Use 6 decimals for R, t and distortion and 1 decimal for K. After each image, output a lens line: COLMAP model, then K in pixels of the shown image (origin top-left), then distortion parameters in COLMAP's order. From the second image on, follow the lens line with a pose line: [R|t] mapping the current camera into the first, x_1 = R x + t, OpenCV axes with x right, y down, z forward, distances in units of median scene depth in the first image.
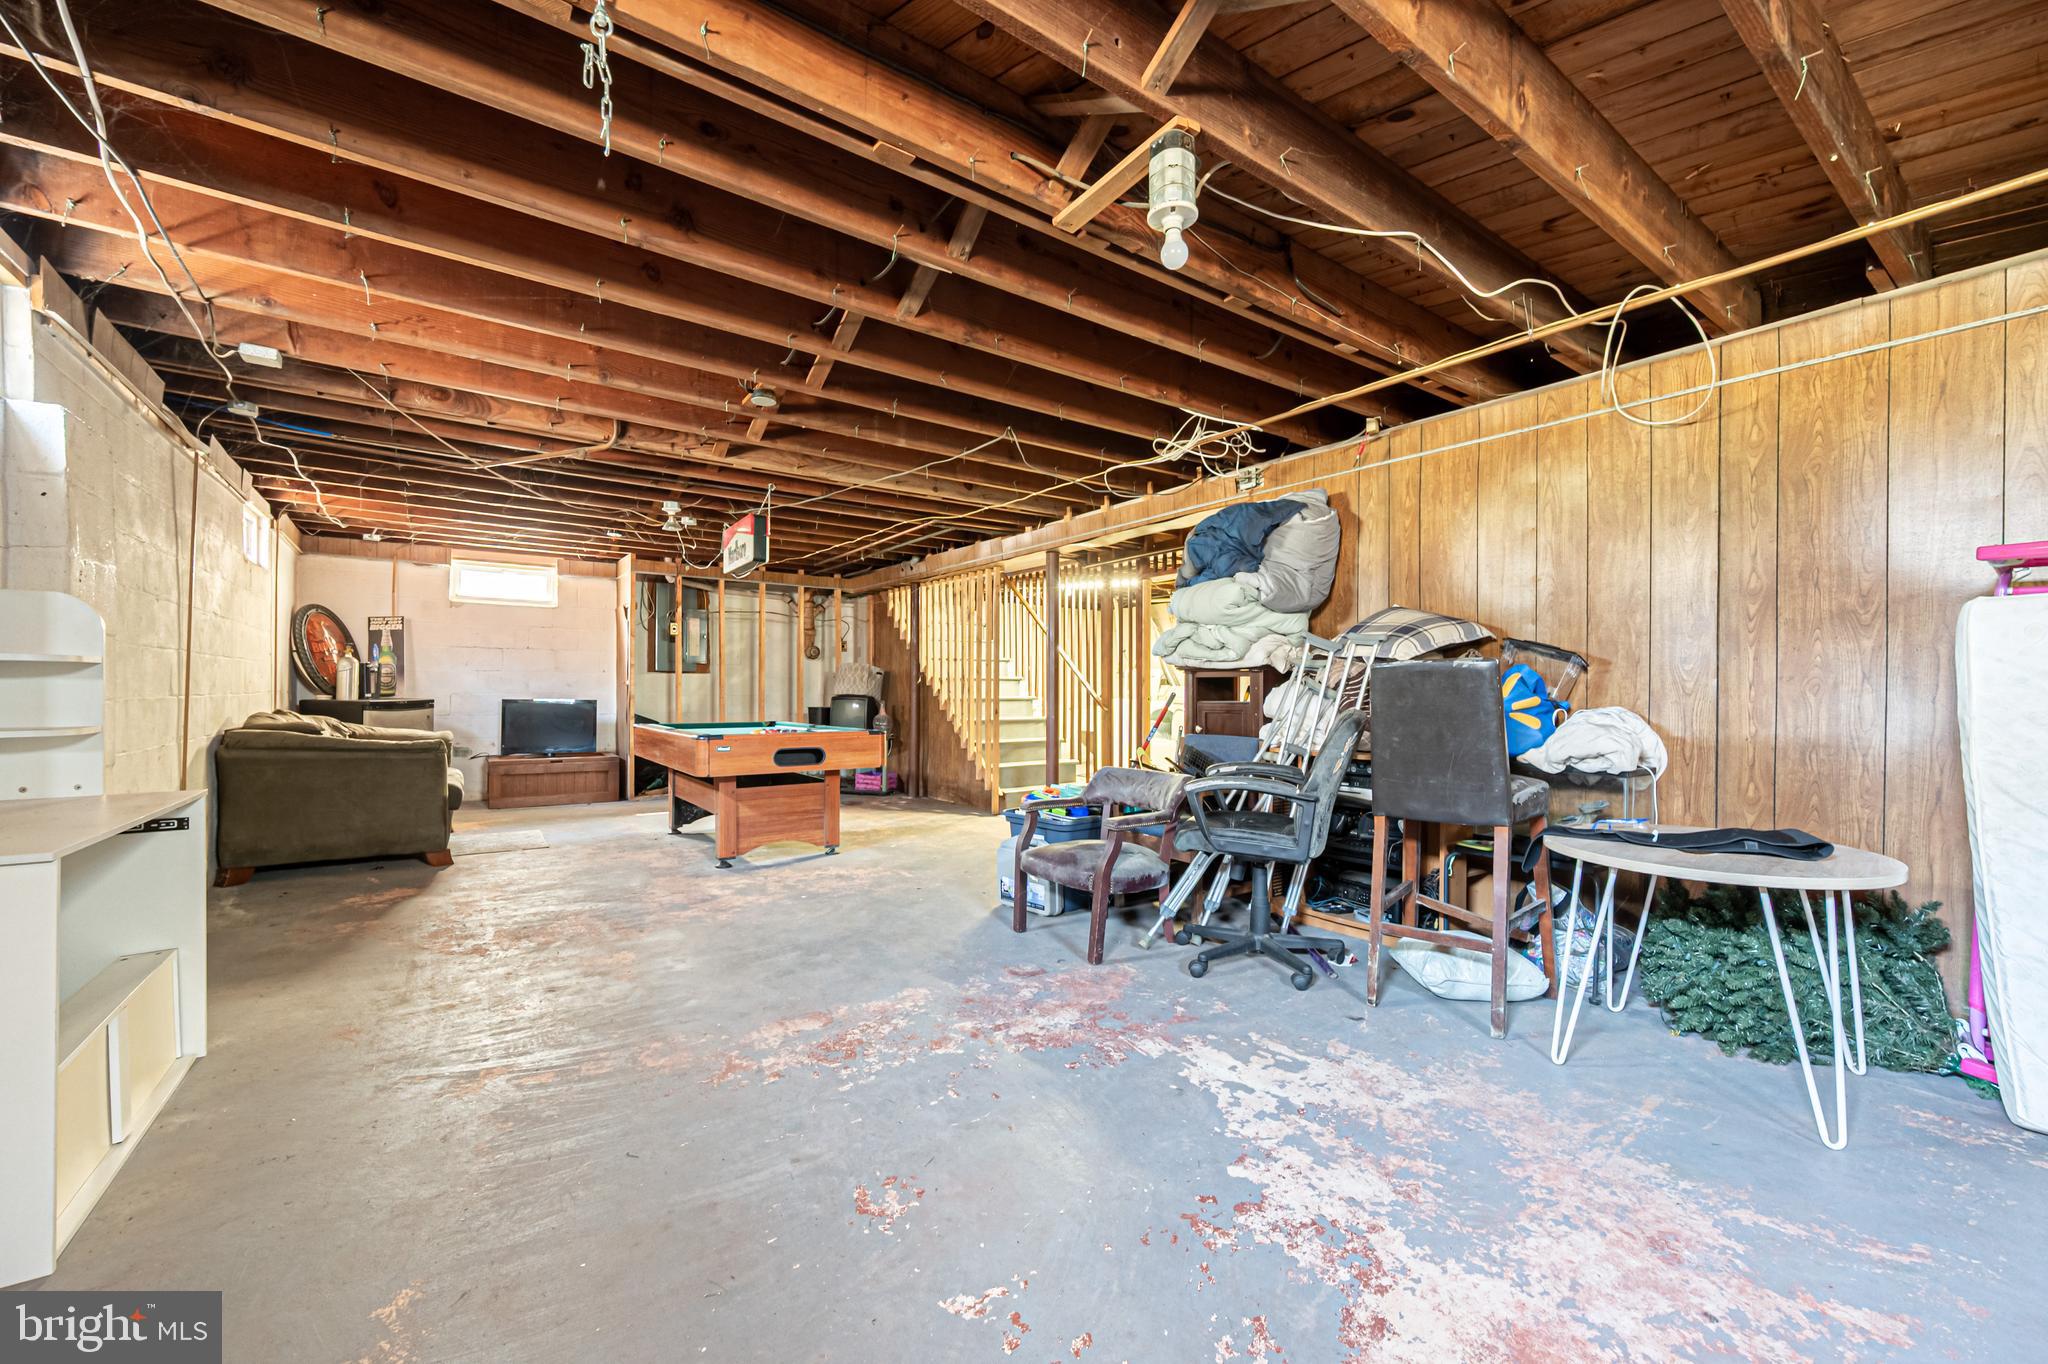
lens RADIAL K [[809.2, 0, 1027.7], [0, 809.2, 693.1], [0, 0, 1]] dist [-0.000476, -0.000515]
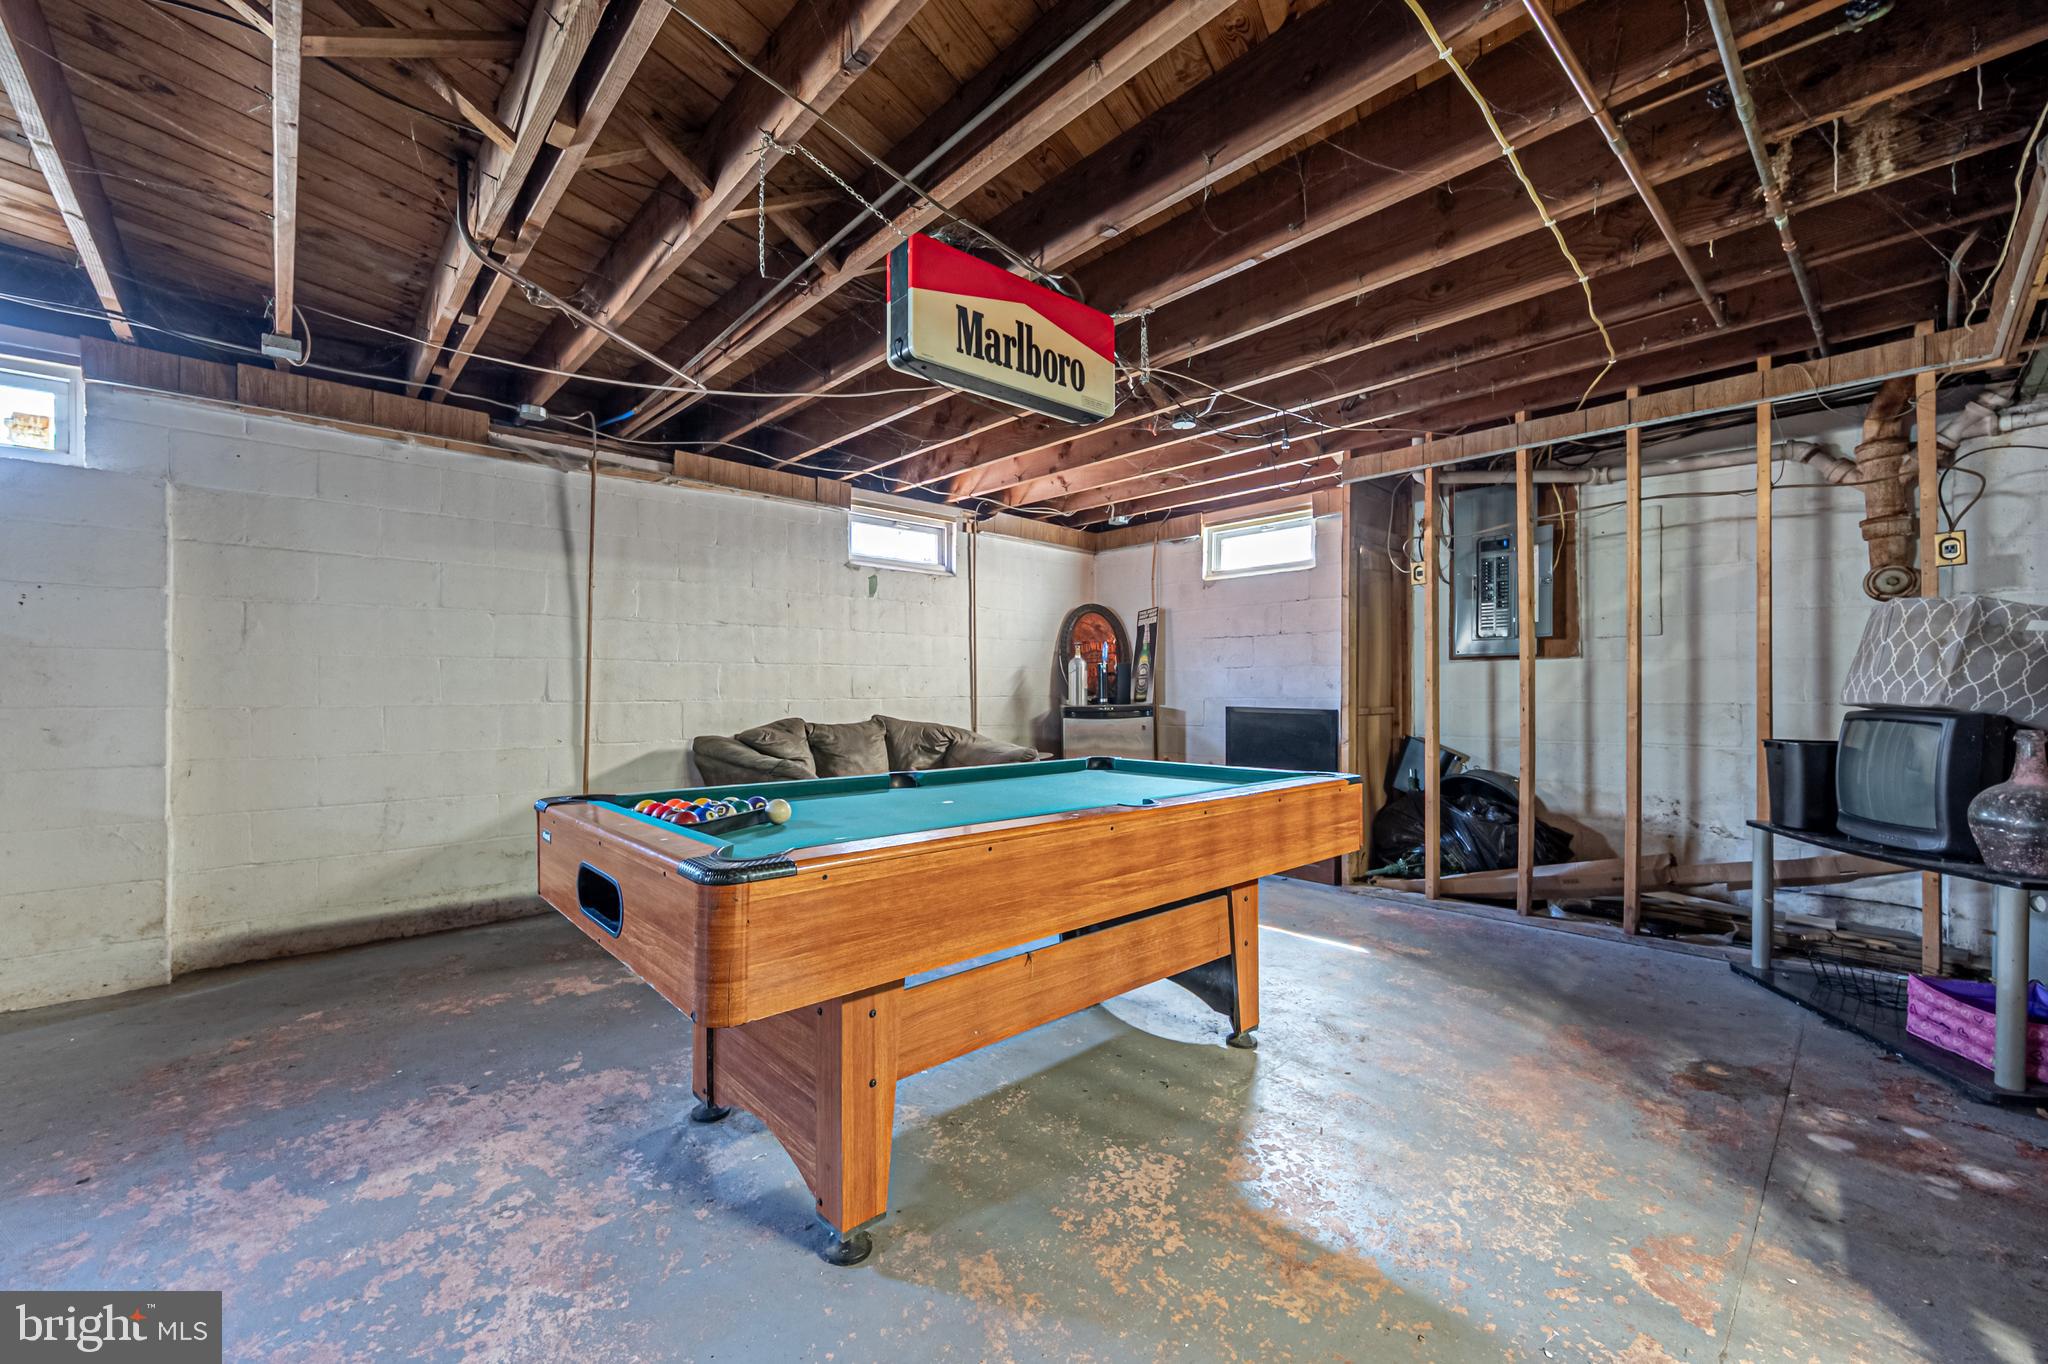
lens RADIAL K [[809.2, 0, 1023.2], [0, 809.2, 686.0], [0, 0, 1]] dist [-0.000476, -0.000515]
pose [[0.120432, -0.014346, -0.992618, 0.042884], [-0.000486, 0.999895, -0.014510, -0.000257], [0.992722, 0.002230, 0.120412, 0.766660]]
